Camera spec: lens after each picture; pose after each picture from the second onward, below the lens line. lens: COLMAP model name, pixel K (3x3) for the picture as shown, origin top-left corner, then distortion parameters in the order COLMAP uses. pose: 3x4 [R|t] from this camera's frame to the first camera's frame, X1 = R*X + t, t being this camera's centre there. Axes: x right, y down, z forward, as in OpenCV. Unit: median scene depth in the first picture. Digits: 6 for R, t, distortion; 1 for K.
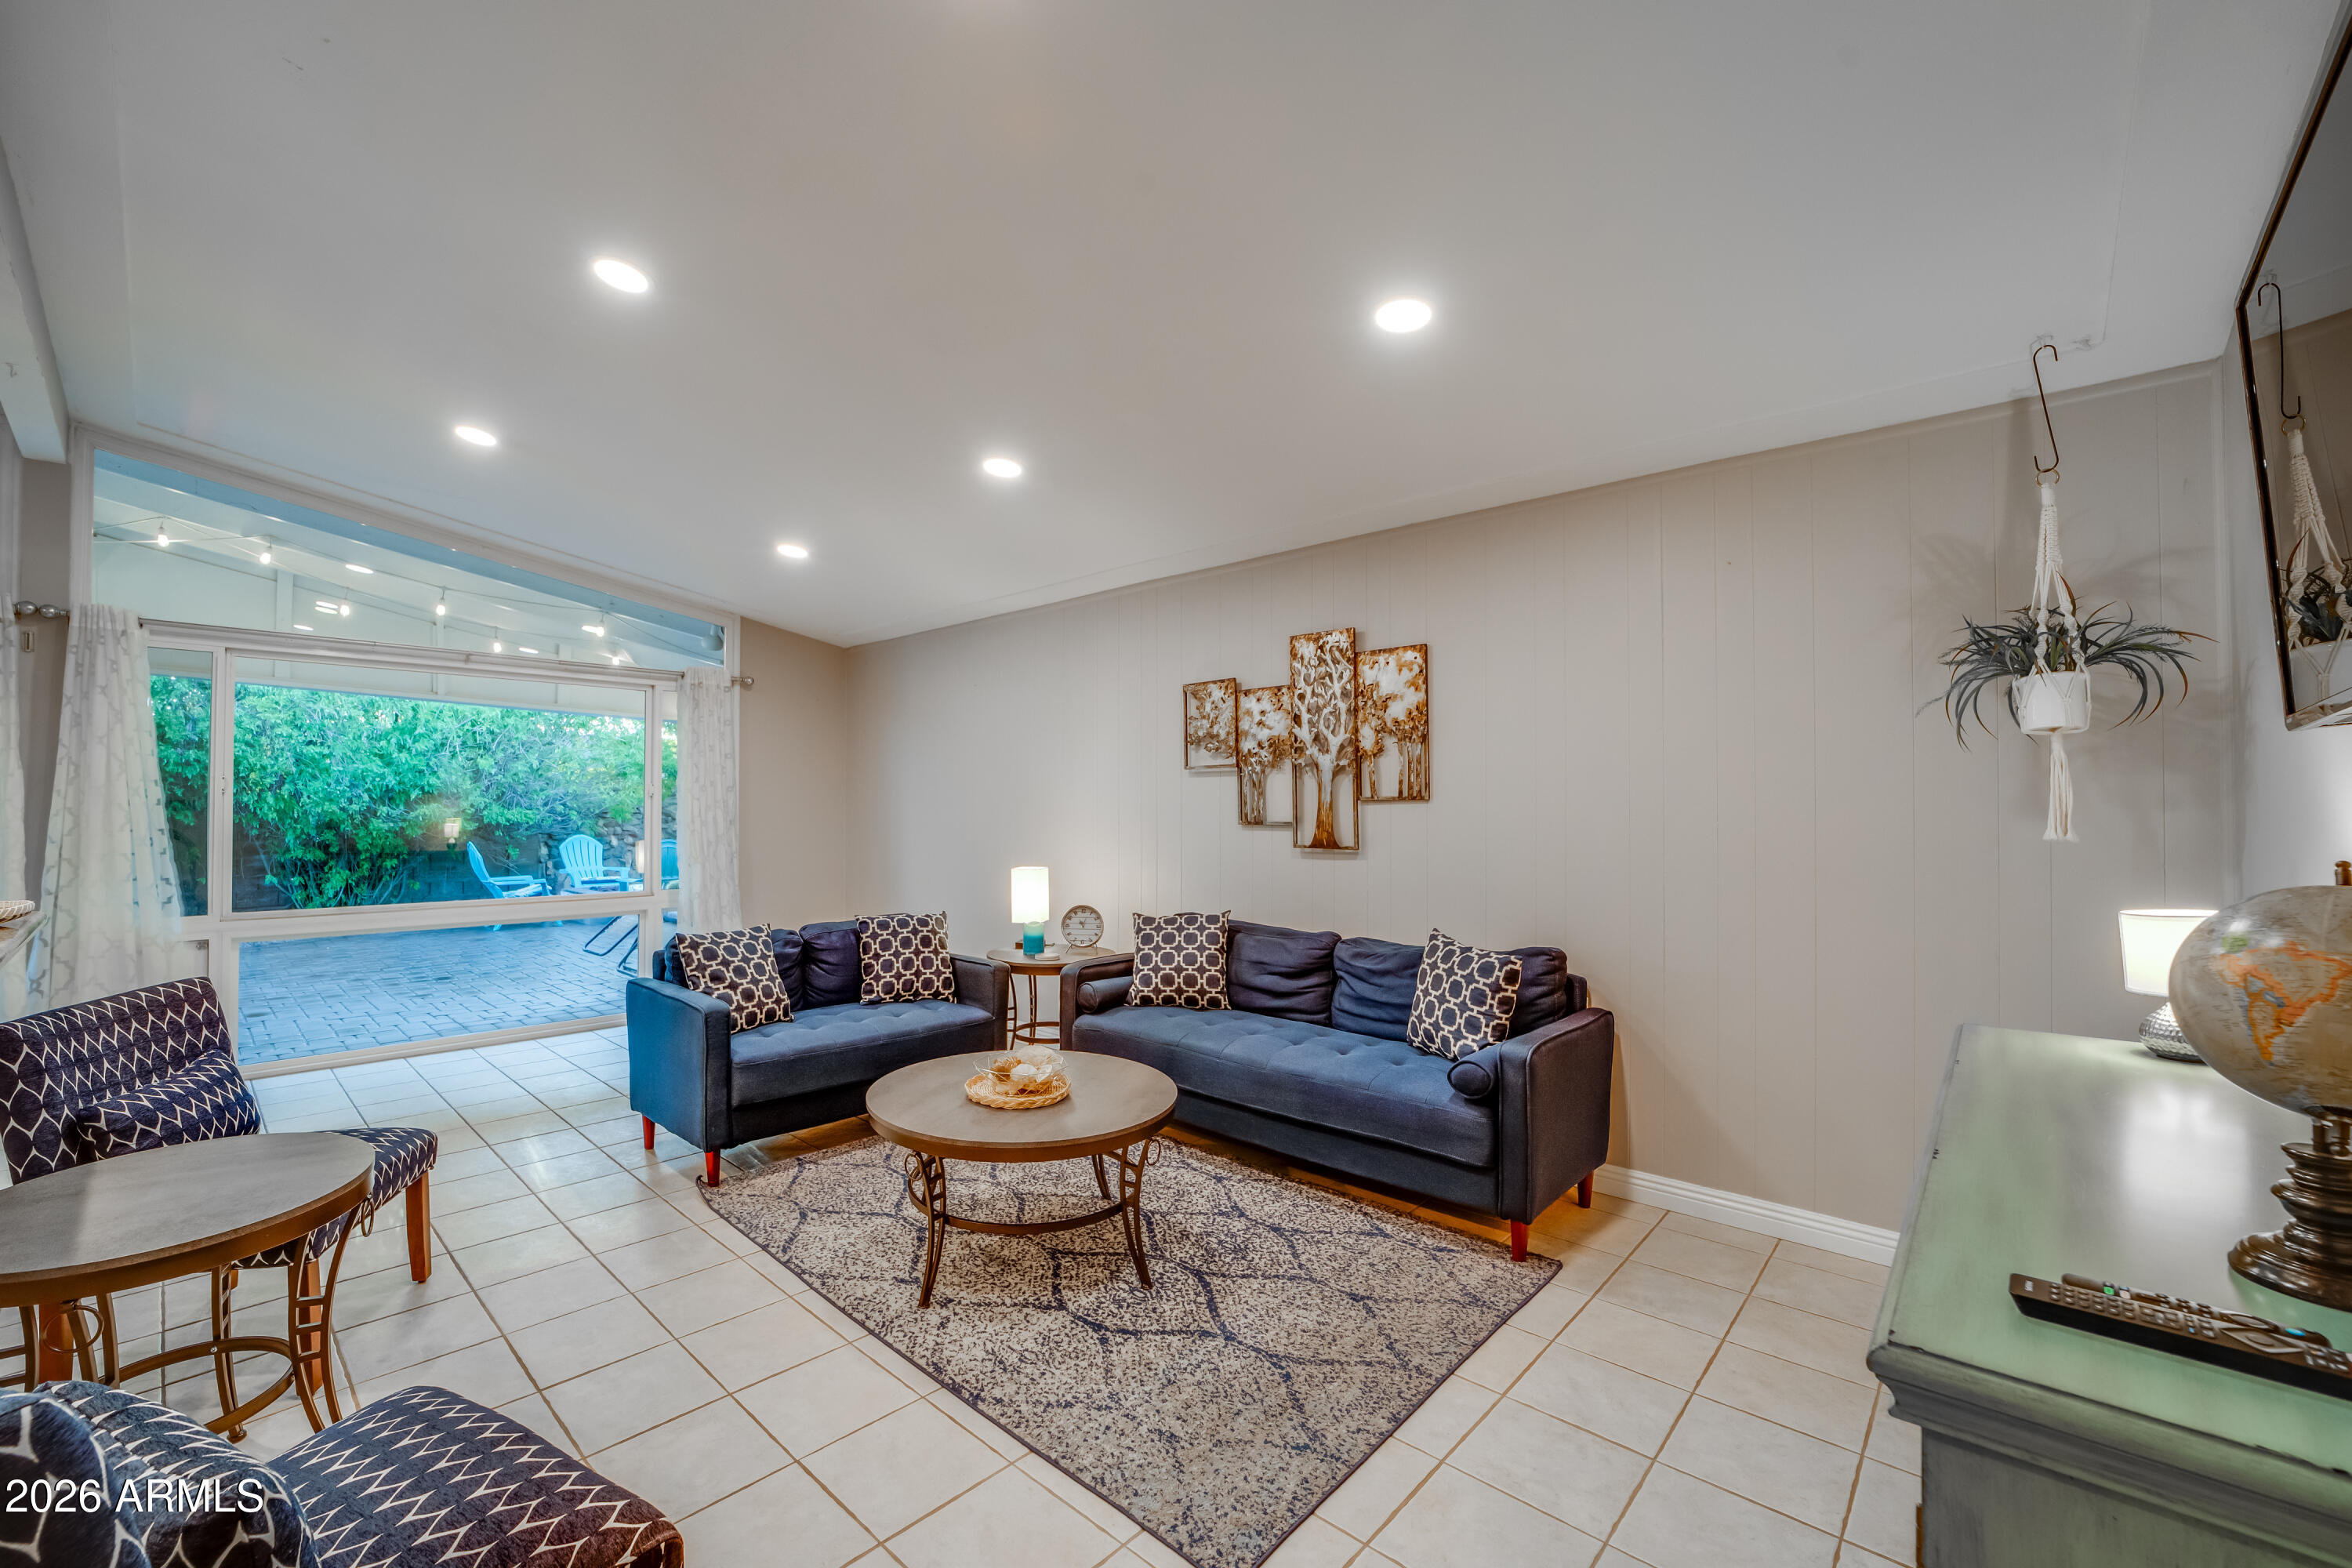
lens RADIAL K [[965.2, 0, 1088.9], [0, 965.2, 795.8], [0, 0, 1]] dist [-0.018887, 0.000098]
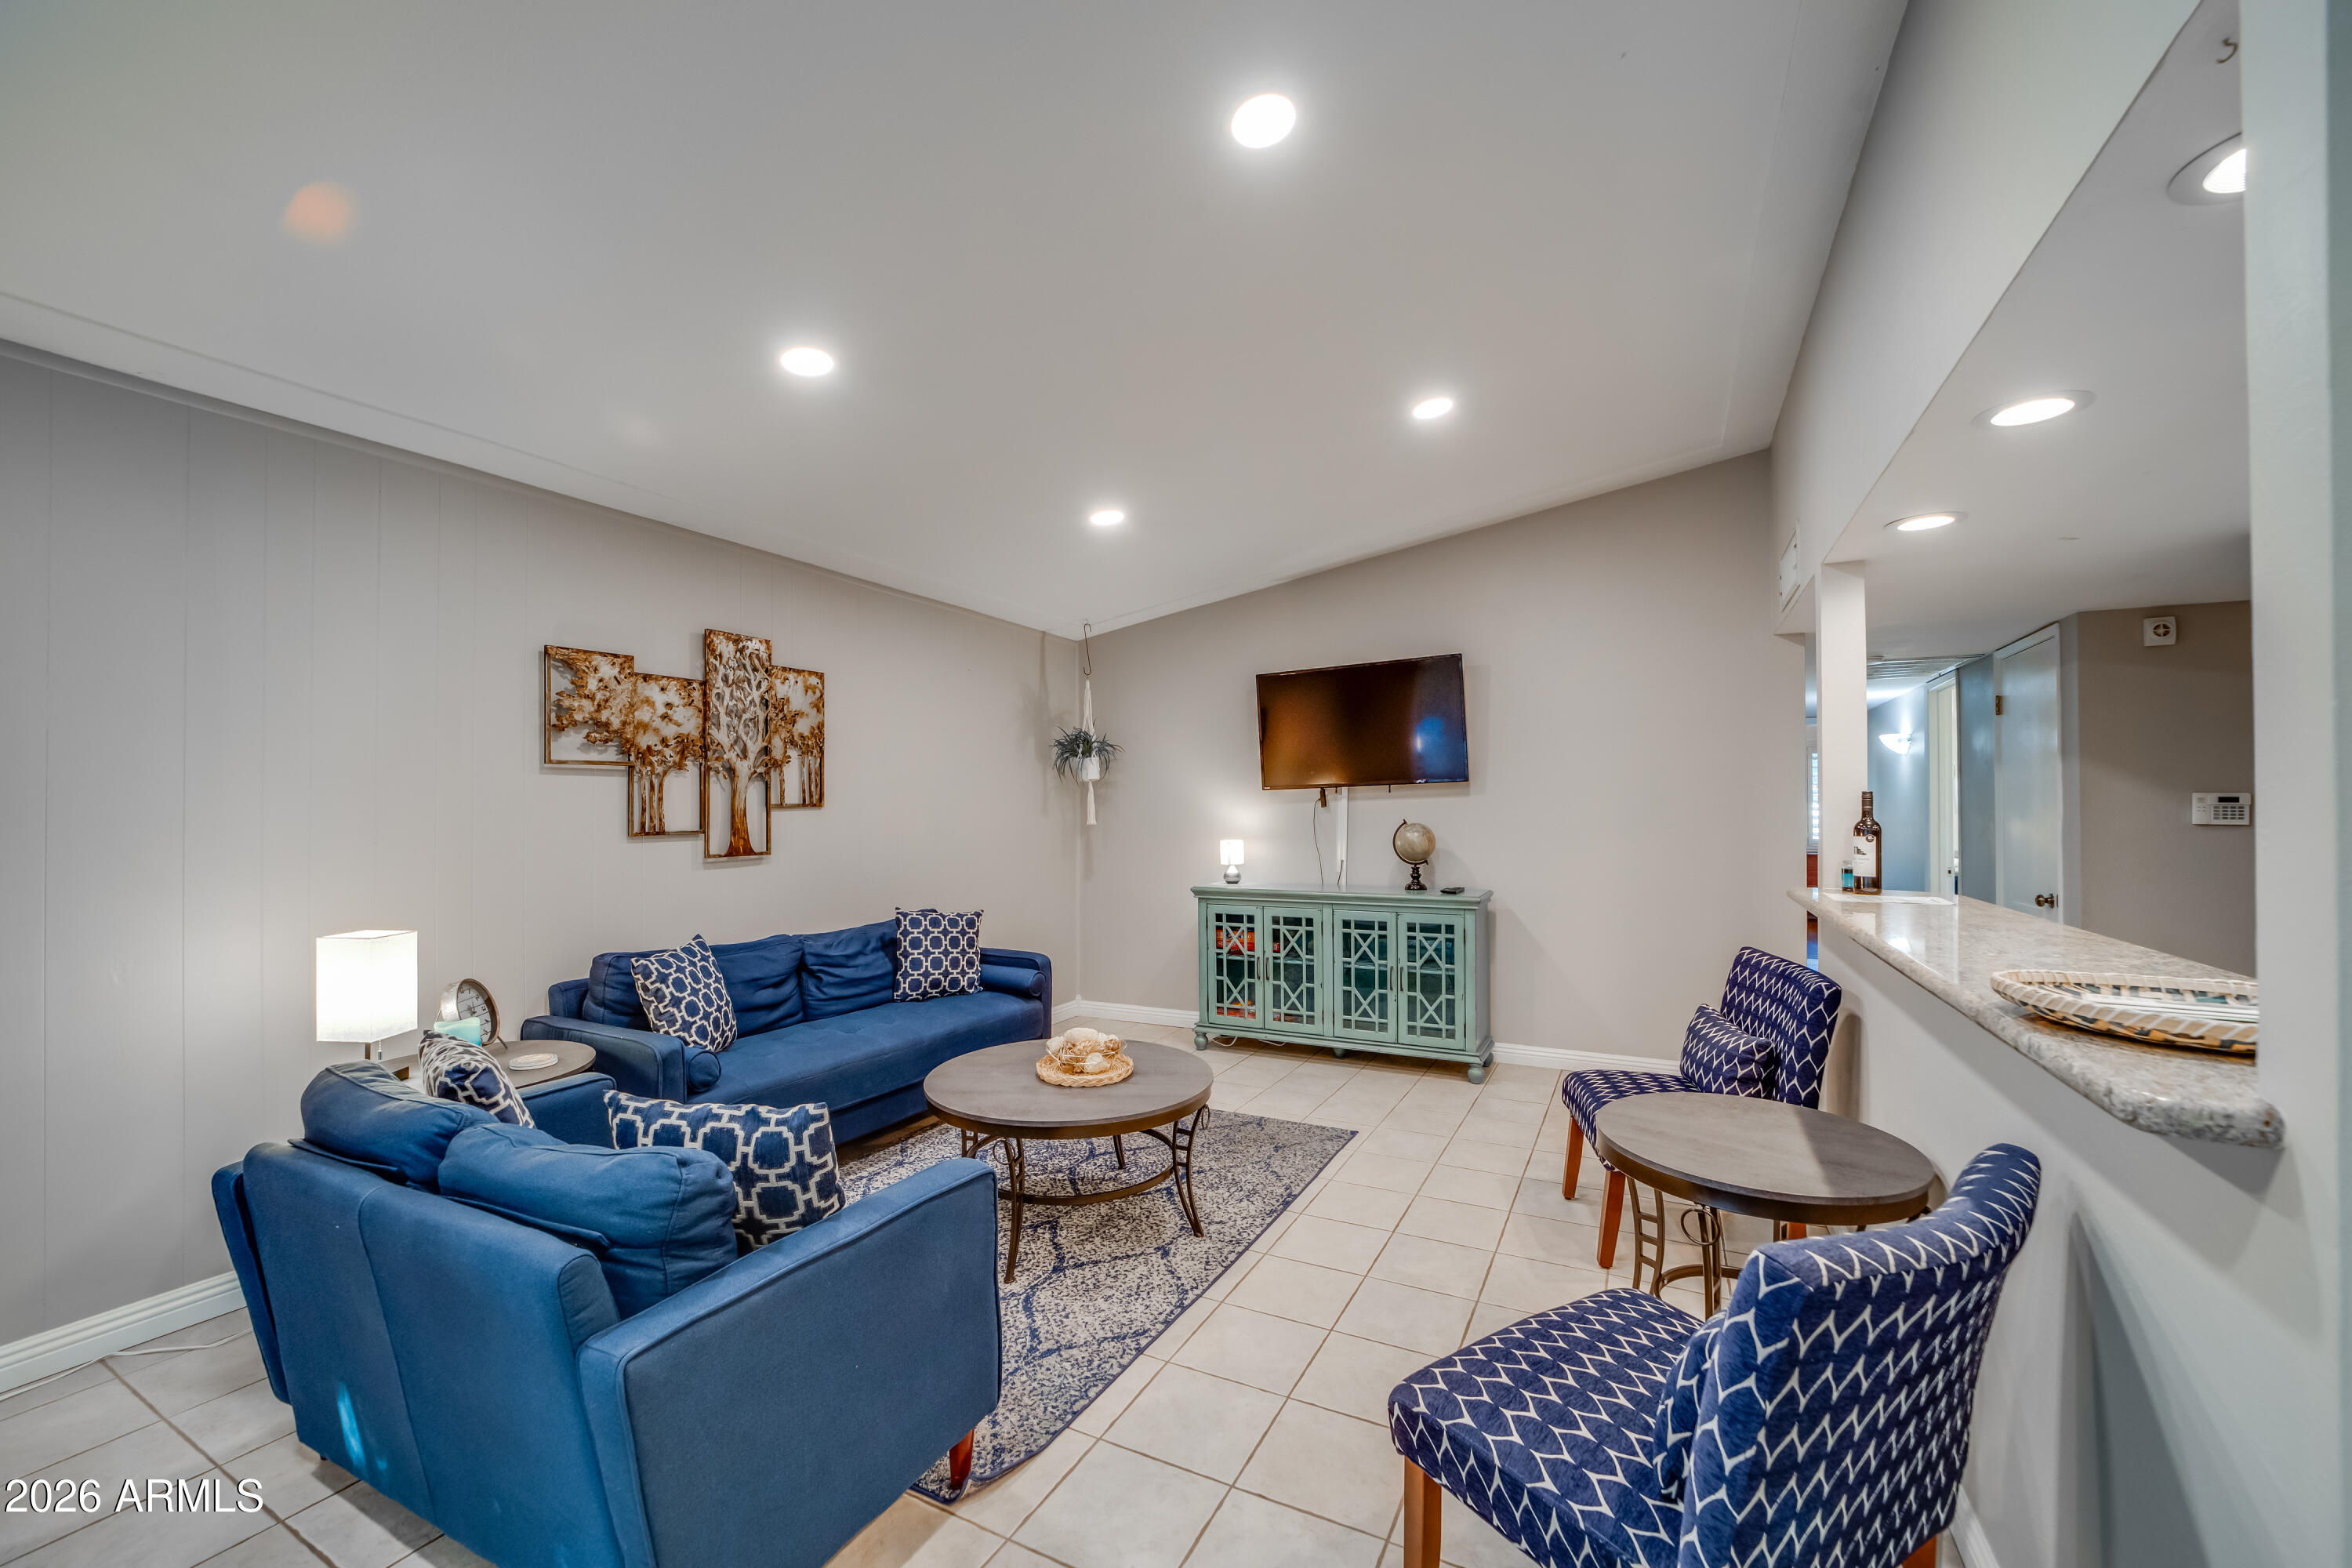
lens RADIAL K [[919.2, 0, 1175.7], [0, 919.2, 790.8], [0, 0, 1]] dist [-0.001525, -0.000012]
pose [[-0.298437, 0.016372, 0.954289, -0.775644], [-0.006807, 0.999791, -0.019281, 0.003528], [-0.954405, -0.012250, -0.298263, 0.848415]]
